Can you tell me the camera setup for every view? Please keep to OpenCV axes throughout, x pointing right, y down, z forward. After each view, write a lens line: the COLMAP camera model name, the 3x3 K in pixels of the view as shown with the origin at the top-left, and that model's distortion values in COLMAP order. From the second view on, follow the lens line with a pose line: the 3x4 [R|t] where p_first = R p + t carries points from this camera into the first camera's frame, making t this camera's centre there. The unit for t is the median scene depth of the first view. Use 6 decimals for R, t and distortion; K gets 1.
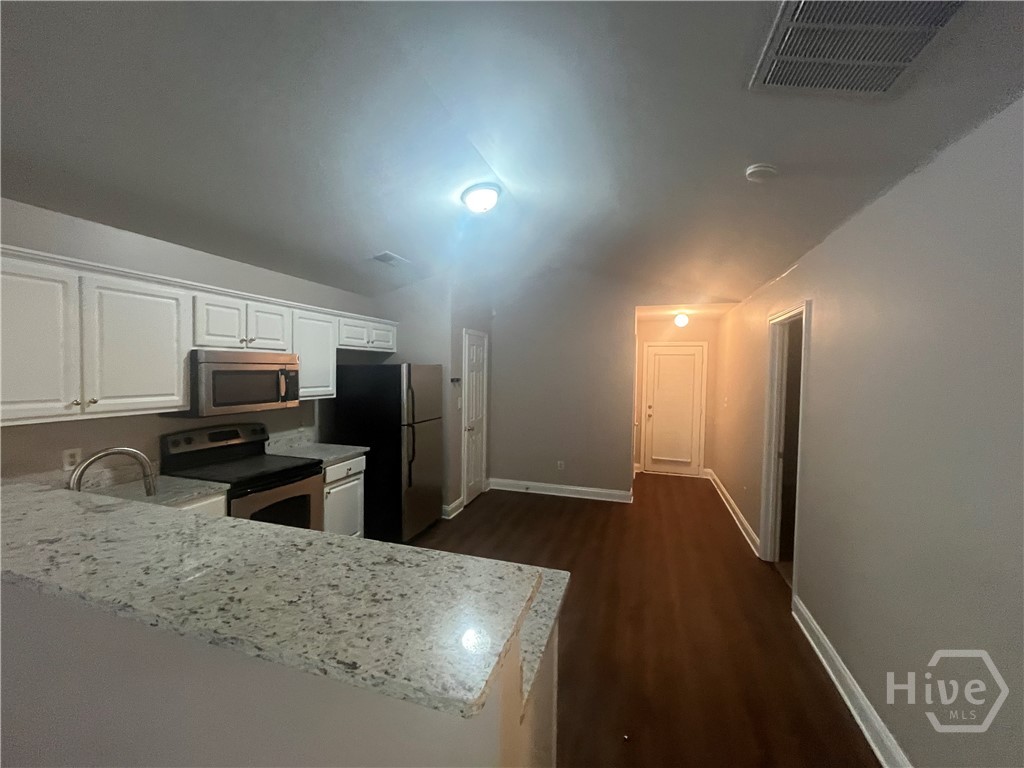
lens RADIAL K [[424.7, 0, 509.4], [0, 424.7, 386.7], [0, 0, 1]] dist [-0.000959, -0.000090]
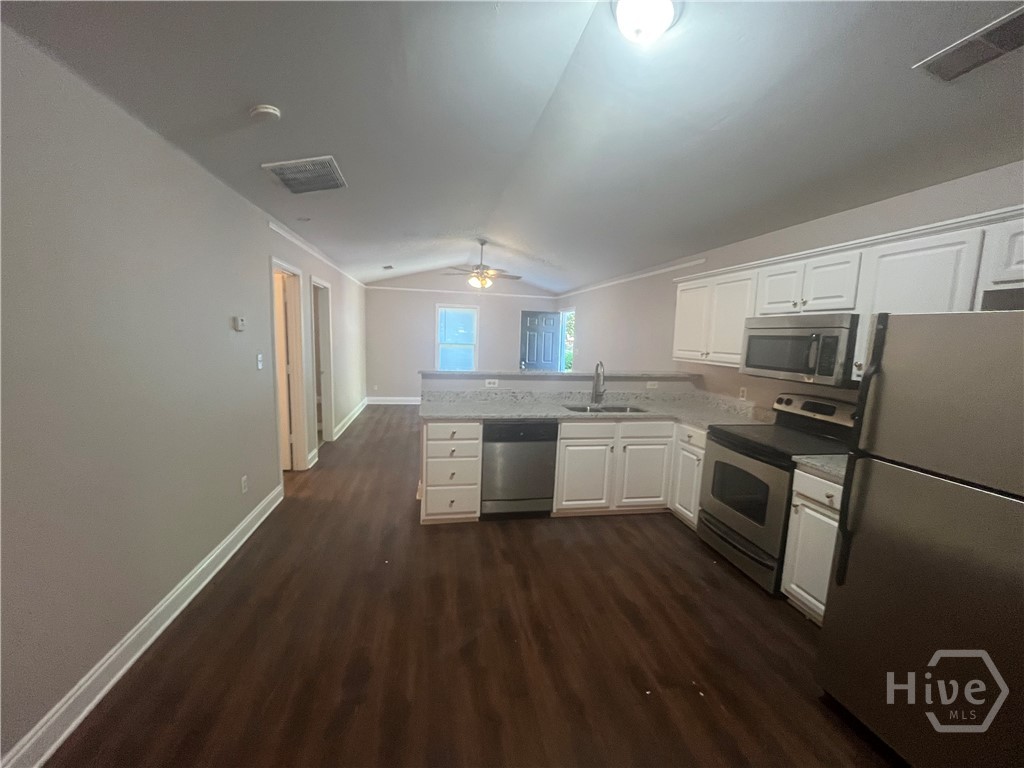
lens RADIAL K [[424.7, 0, 509.4], [0, 424.7, 386.7], [0, 0, 1]] dist [-0.000959, -0.000090]
pose [[-0.880956, 0.019346, -0.472802, 0.354635], [-0.059811, 0.986598, 0.151812, -0.030693], [0.469403, 0.162018, -0.867993, 1.438304]]
